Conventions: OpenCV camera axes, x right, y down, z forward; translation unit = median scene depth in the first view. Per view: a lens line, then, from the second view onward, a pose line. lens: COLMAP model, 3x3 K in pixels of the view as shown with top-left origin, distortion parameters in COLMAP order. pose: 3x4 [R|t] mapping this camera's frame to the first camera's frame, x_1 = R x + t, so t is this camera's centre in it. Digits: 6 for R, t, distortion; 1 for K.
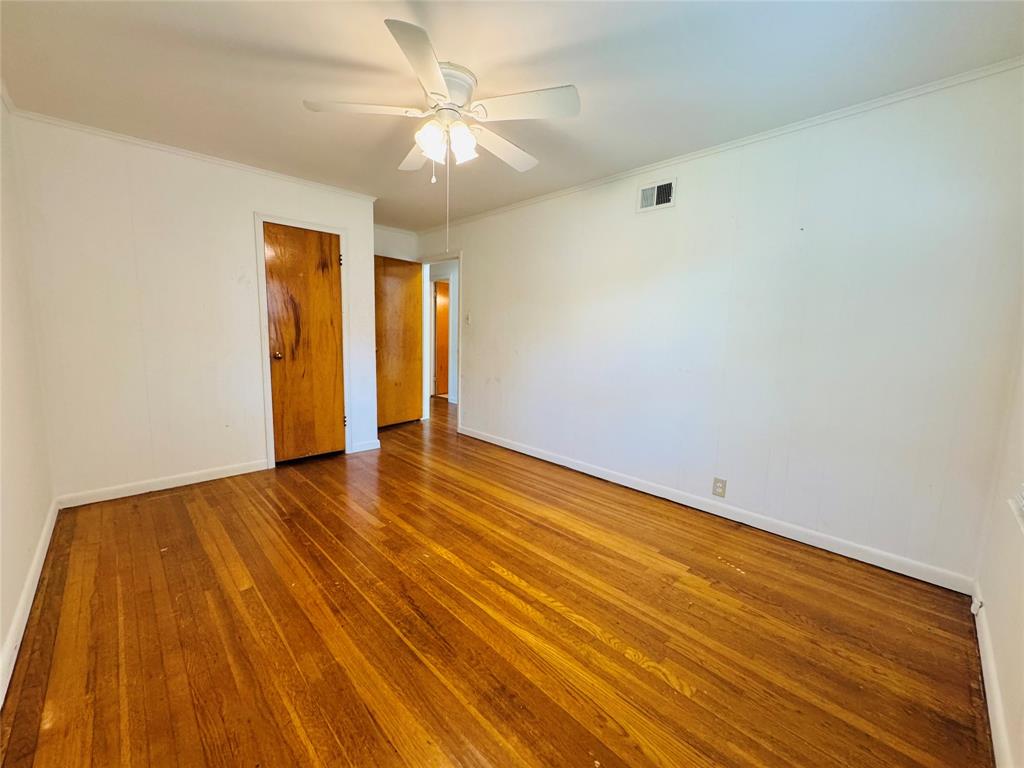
lens RADIAL K [[411.2, 0, 511.6], [0, 411.2, 384.9], [0, 0, 1]] dist [-0.004409, 0.000868]
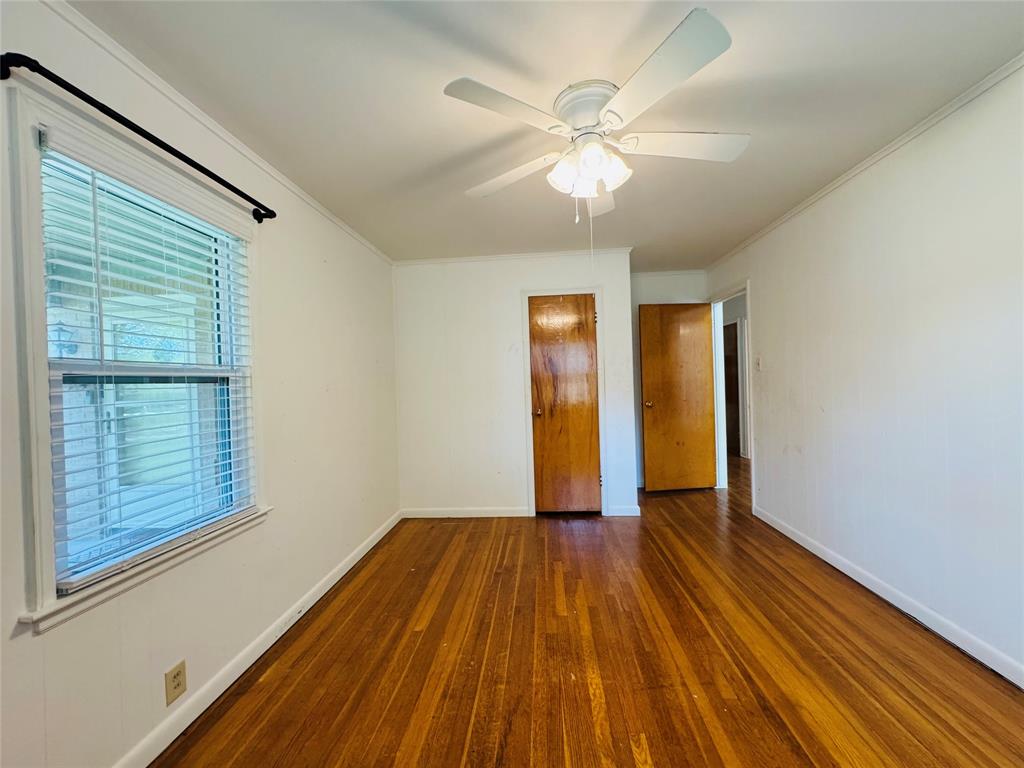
lens RADIAL K [[411.2, 0, 512.6], [0, 411.2, 383.7], [0, 0, 1]] dist [-0.004409, 0.000868]
pose [[0.664973, -0.039292, -0.745833, 0.242546], [-0.048192, 0.994277, -0.095348, -0.046868], [0.745311, 0.099347, 0.659274, 0.253302]]
